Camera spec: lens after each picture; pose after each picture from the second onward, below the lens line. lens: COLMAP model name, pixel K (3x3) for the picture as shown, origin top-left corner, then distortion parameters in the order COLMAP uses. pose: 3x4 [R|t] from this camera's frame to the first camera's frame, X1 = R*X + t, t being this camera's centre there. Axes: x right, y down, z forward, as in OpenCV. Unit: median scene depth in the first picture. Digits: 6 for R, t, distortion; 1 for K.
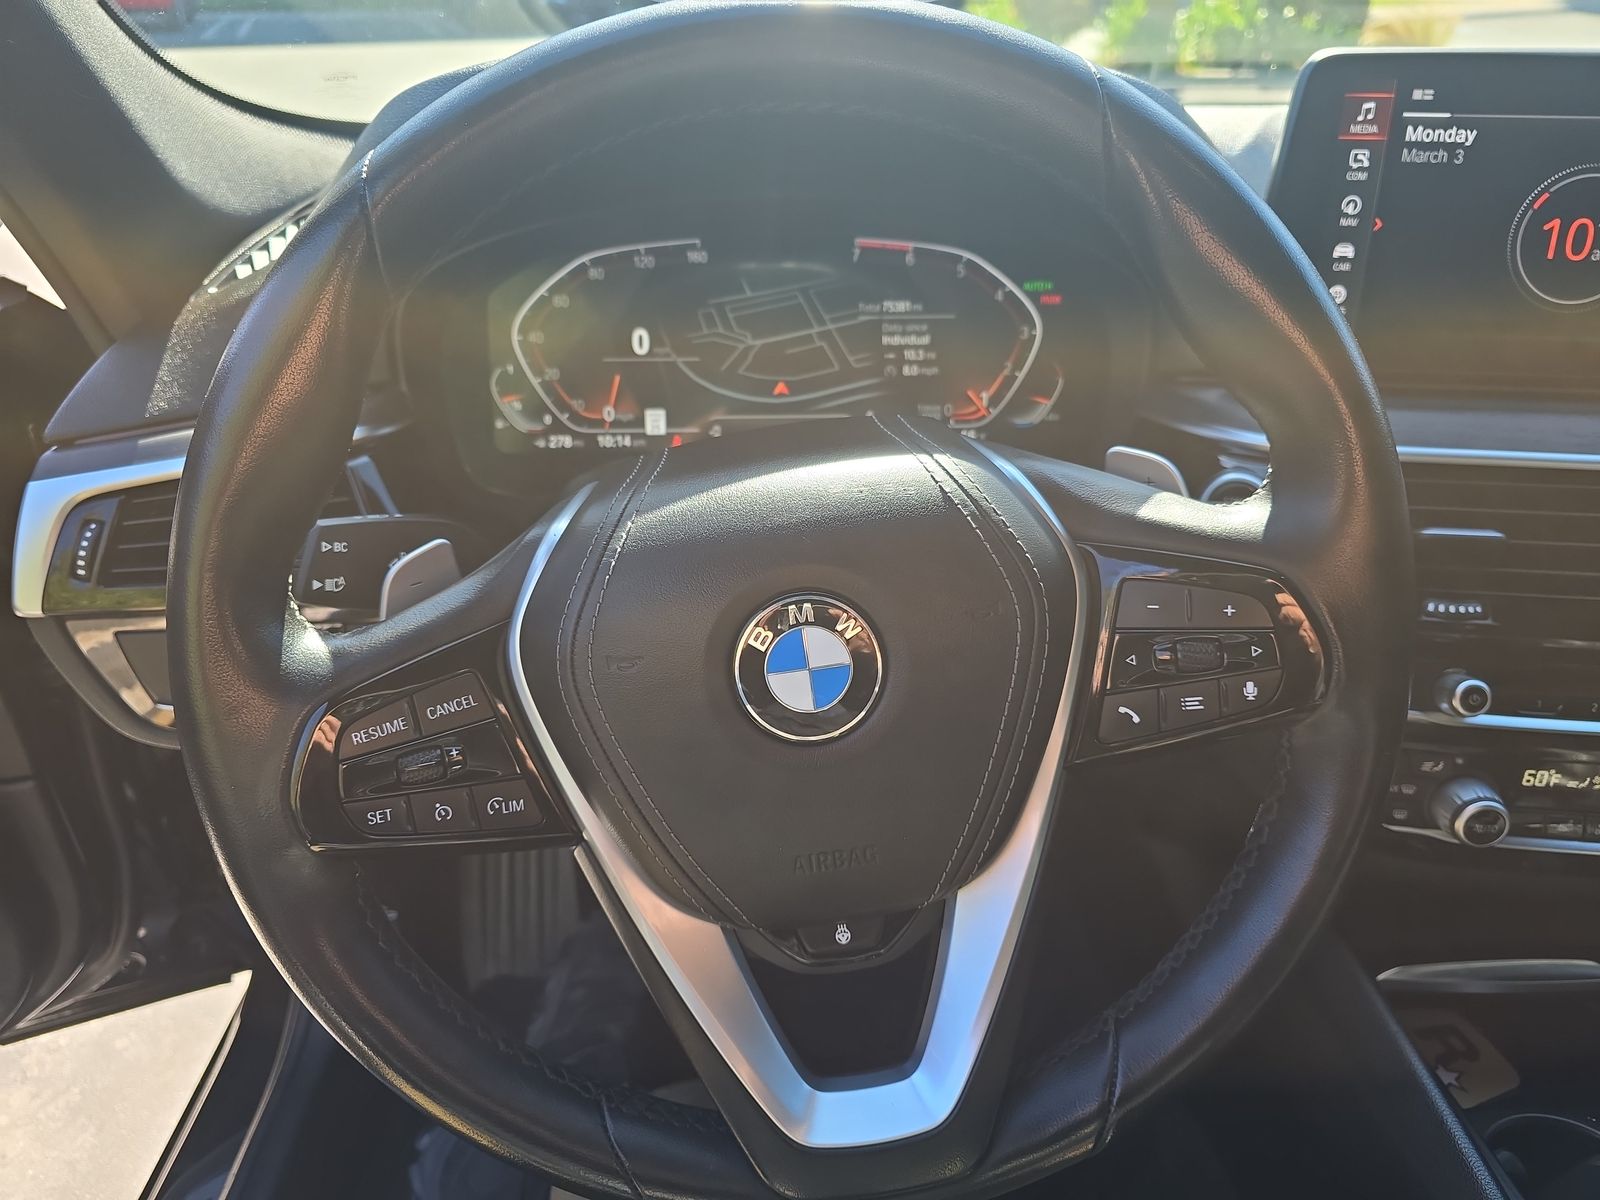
lens RADIAL K [[1139.6, 0, 788.7], [0, 1139.6, 596.9], [0, 0, 1]] dist [0.056814, -0.060542]
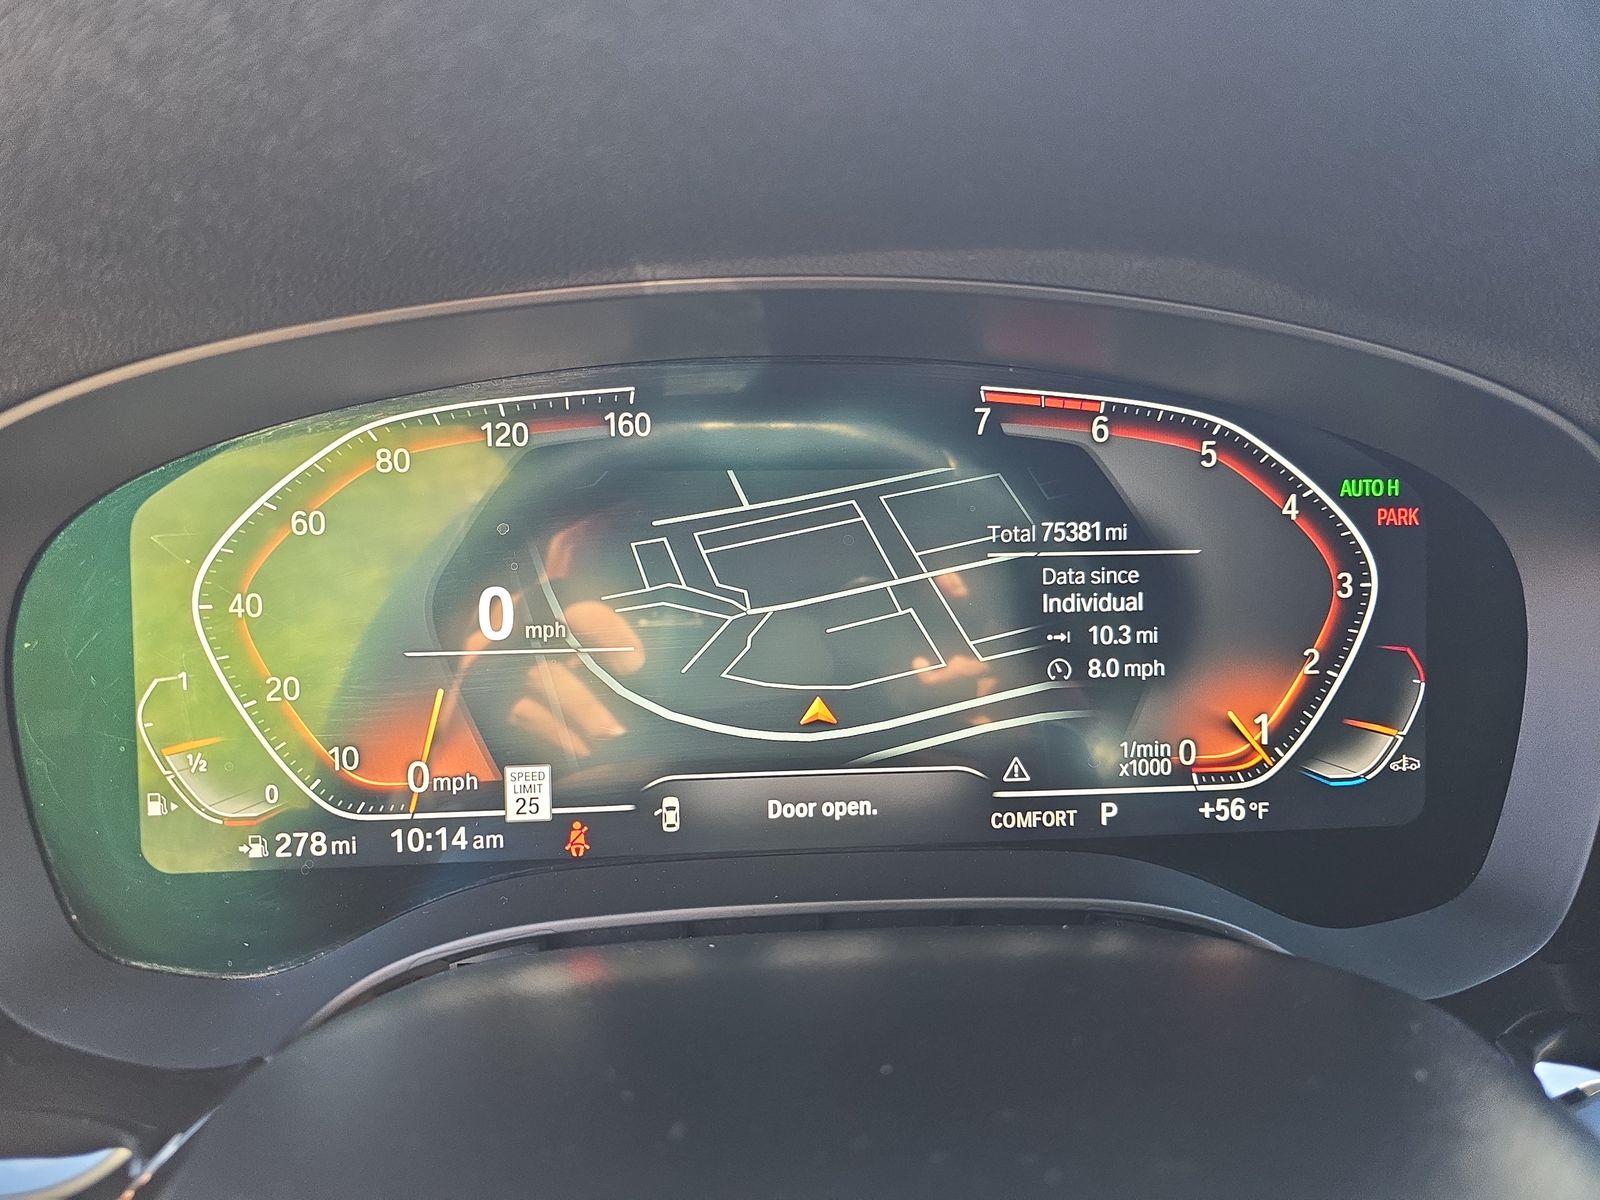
lens RADIAL K [[1139.6, 0, 788.7], [0, 1139.6, 596.9], [0, 0, 1]] dist [0.056814, -0.060542]
pose [[0.999907, -0.009801, 0.009533, -0.022379], [0.011724, 0.973361, -0.228977, -0.127804], [-0.007035, 0.229067, 0.973385, 0.573045]]
